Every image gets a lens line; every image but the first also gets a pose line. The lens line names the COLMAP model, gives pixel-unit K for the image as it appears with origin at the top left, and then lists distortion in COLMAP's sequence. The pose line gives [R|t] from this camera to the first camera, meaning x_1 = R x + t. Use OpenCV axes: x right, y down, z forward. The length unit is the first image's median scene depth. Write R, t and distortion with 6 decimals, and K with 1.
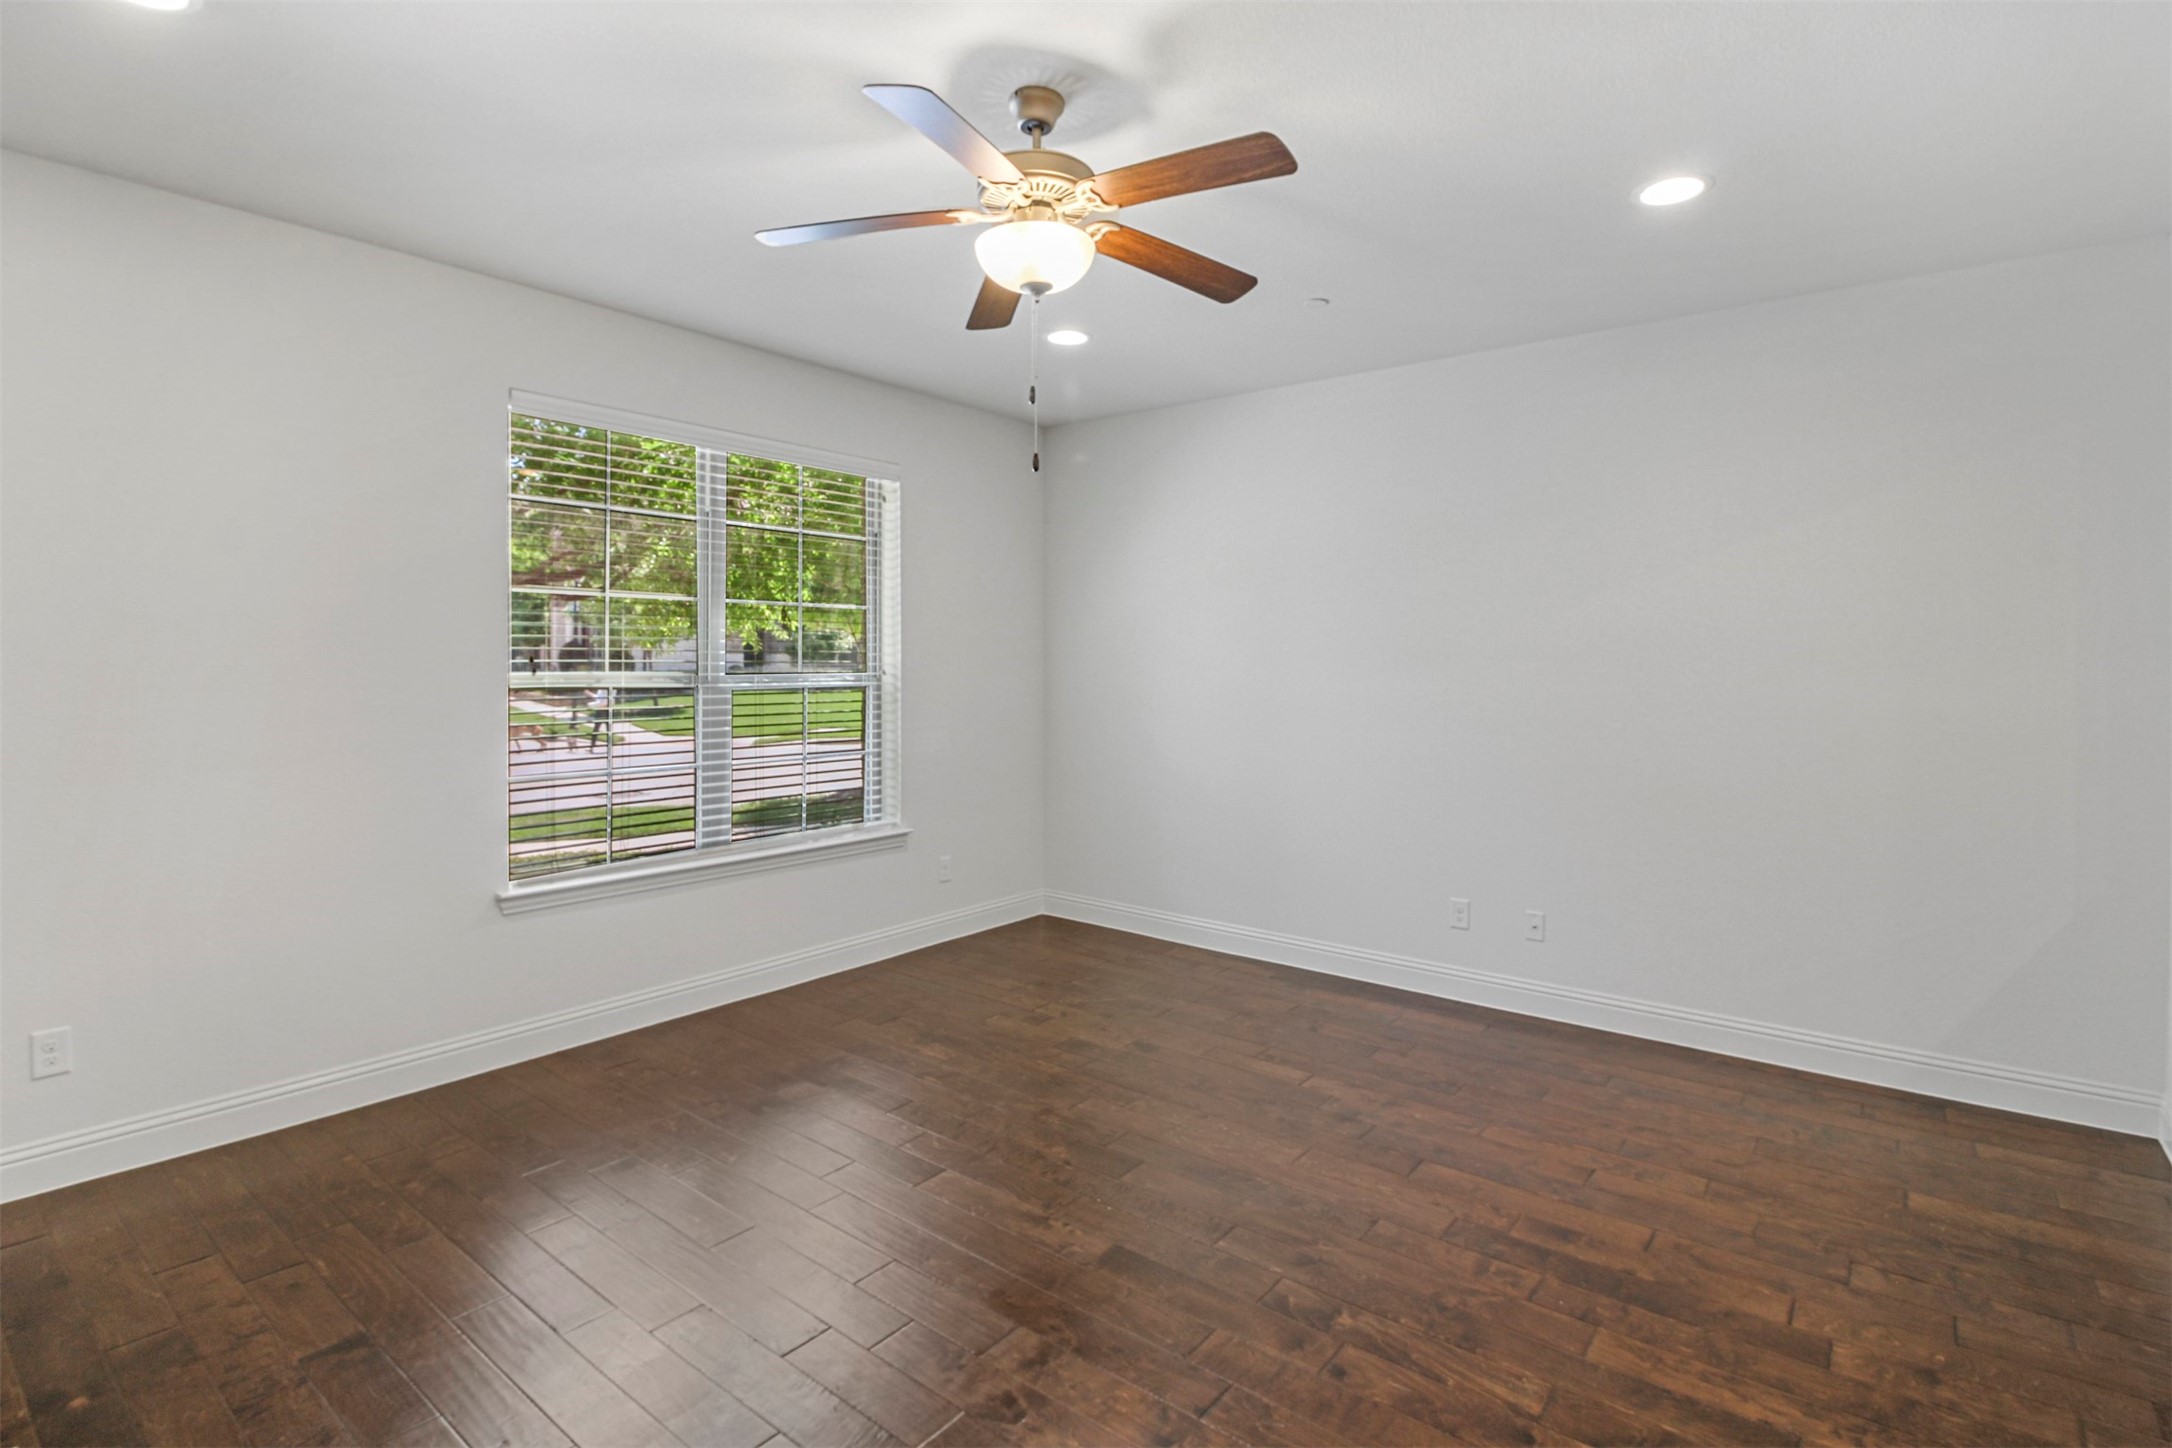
lens RADIAL K [[1058.7, 0, 1090.3], [0, 1058.7, 651.9], [0, 0, 1]] dist [-0.012143, -0.001290]
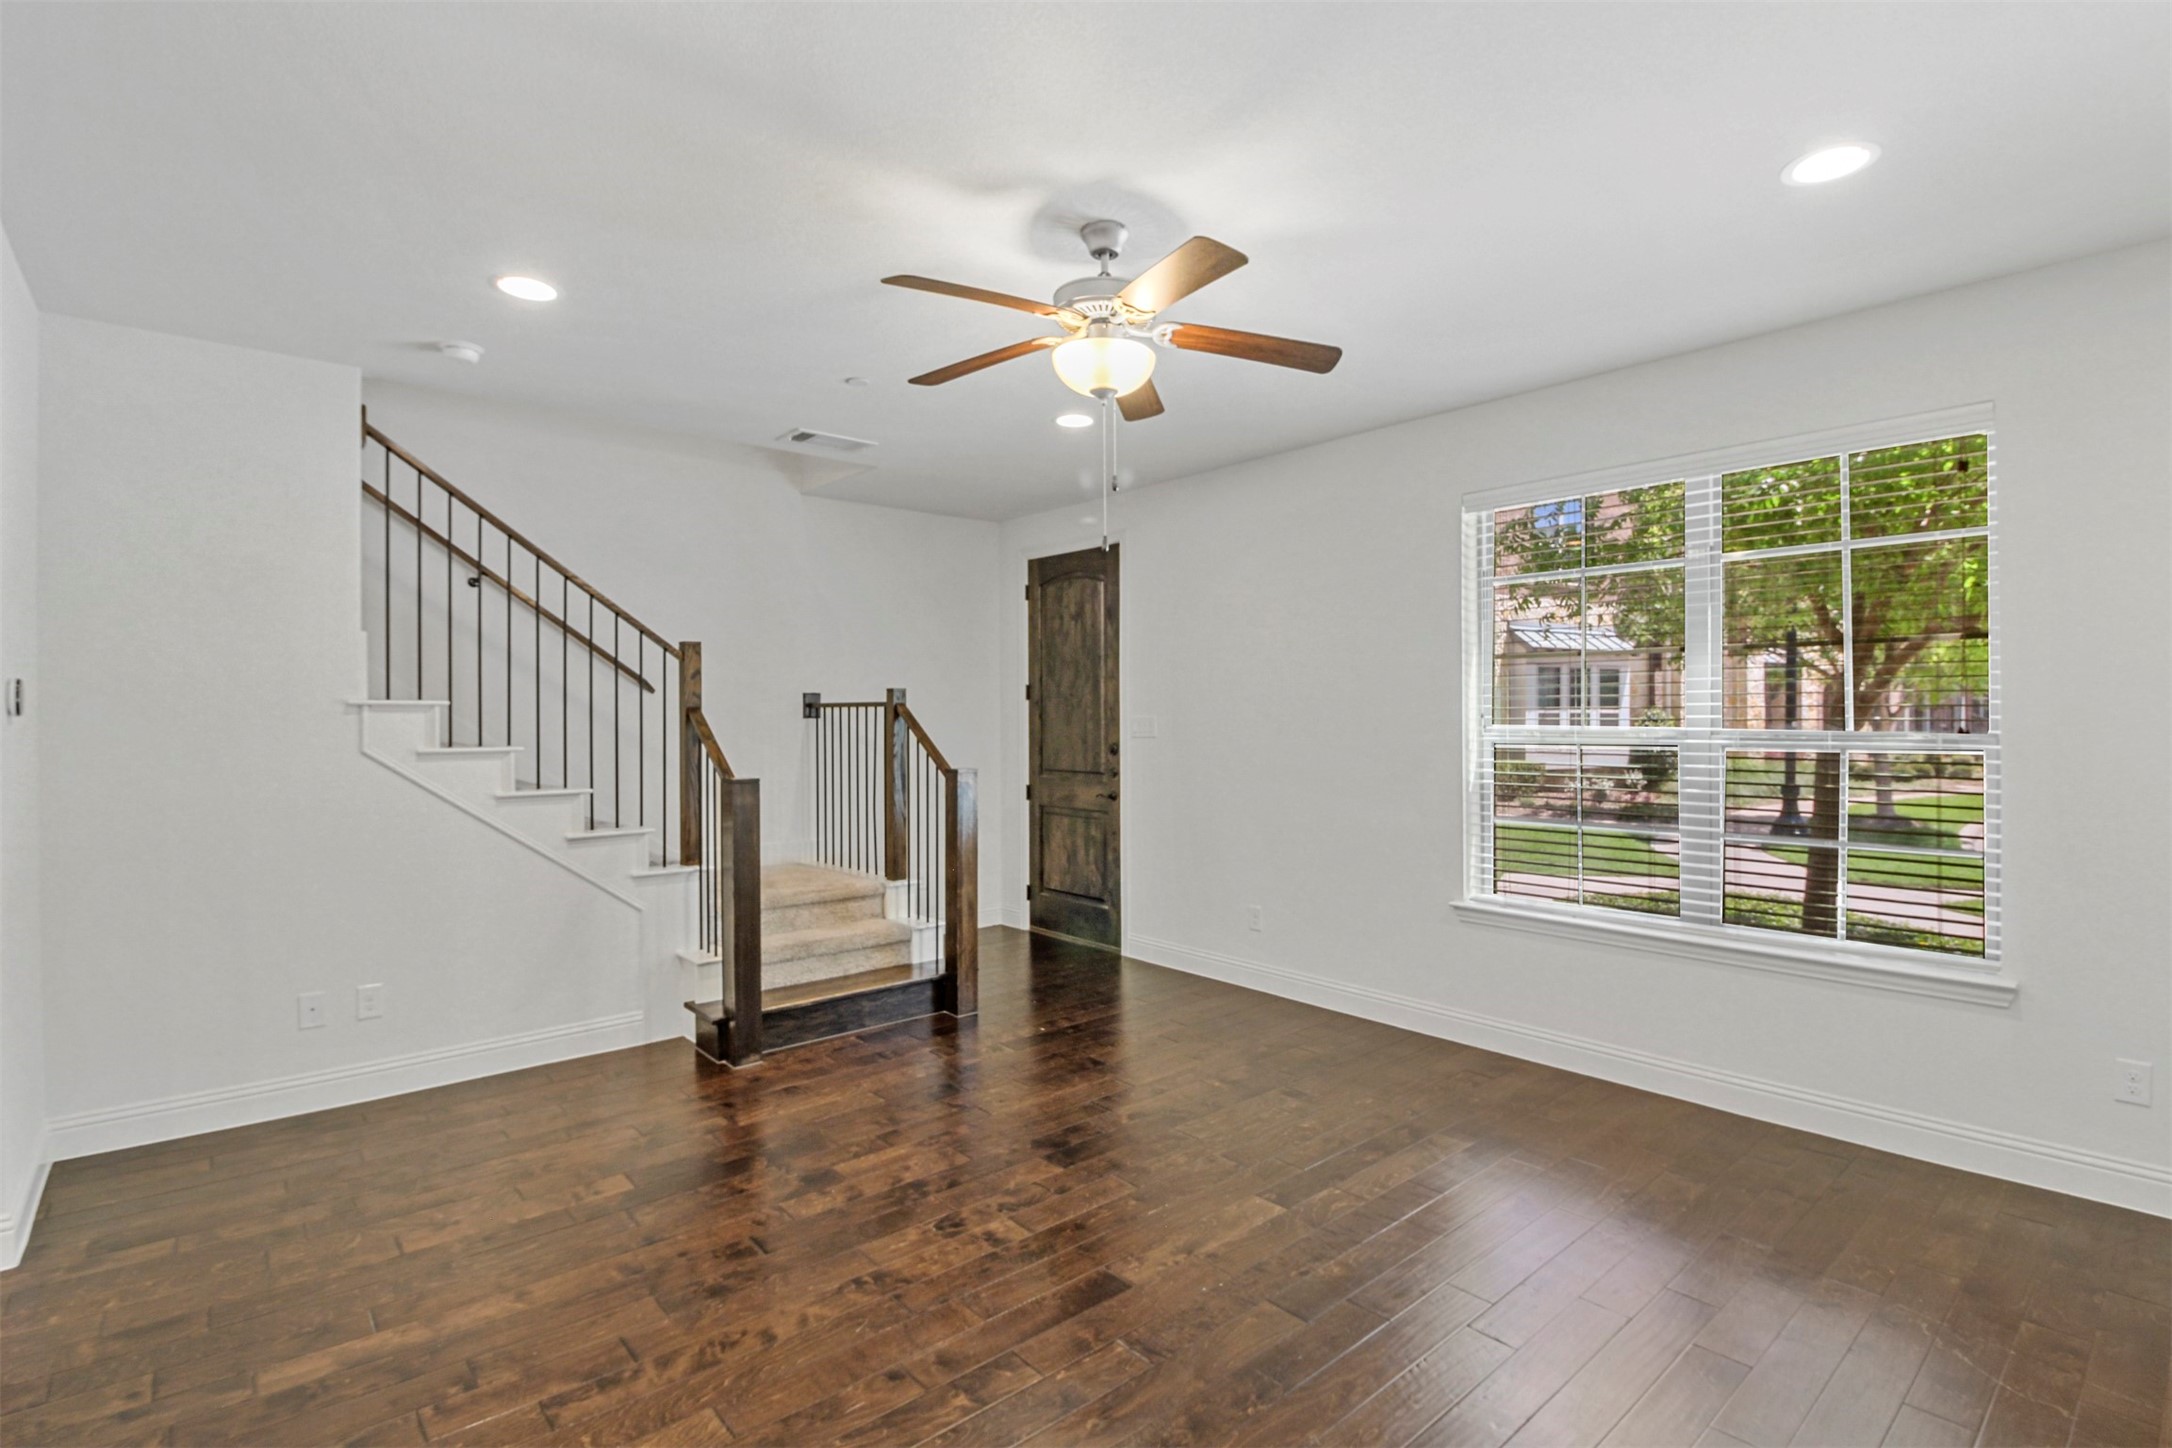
lens RADIAL K [[995.7, 0, 1090.1], [0, 995.7, 713.8], [0, 0, 1]] dist [-0.024007, -0.000260]
pose [[-0.173474, -0.001588, -0.984837, 1.019967], [0.011814, 0.999923, -0.003694, 0.008007], [0.984768, -0.012276, -0.173442, 1.175637]]
